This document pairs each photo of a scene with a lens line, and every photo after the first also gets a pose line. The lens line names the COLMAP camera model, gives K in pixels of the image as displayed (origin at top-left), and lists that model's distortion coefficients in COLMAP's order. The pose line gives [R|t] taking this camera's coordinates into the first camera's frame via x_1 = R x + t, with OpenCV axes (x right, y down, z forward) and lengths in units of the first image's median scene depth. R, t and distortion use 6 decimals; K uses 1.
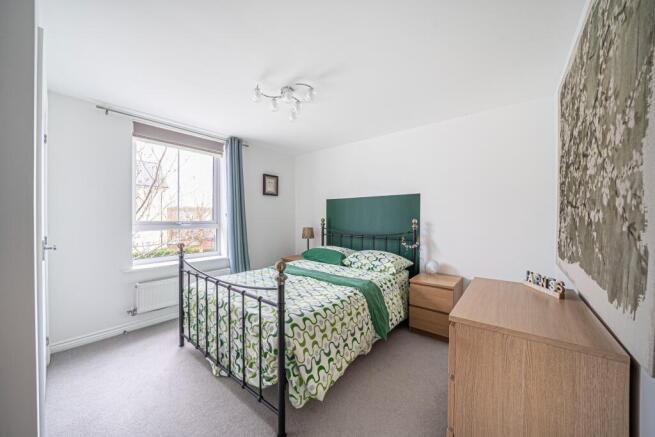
lens RADIAL K [[228.0, 0, 327.5], [0, 228.0, 218.5], [0, 0, 1]] dist [-0.023961, 0.000137]
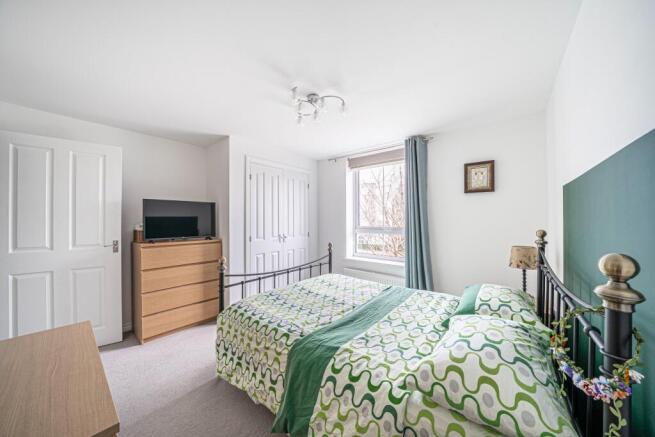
lens RADIAL K [[228.0, 0, 327.5], [0, 228.0, 218.5], [0, 0, 1]] dist [-0.023961, 0.000137]
pose [[-0.005124, -0.006211, -0.999968, 0.431572], [-0.001154, 0.999980, -0.006205, -0.020049], [0.999986, 0.001123, -0.005131, 0.572750]]
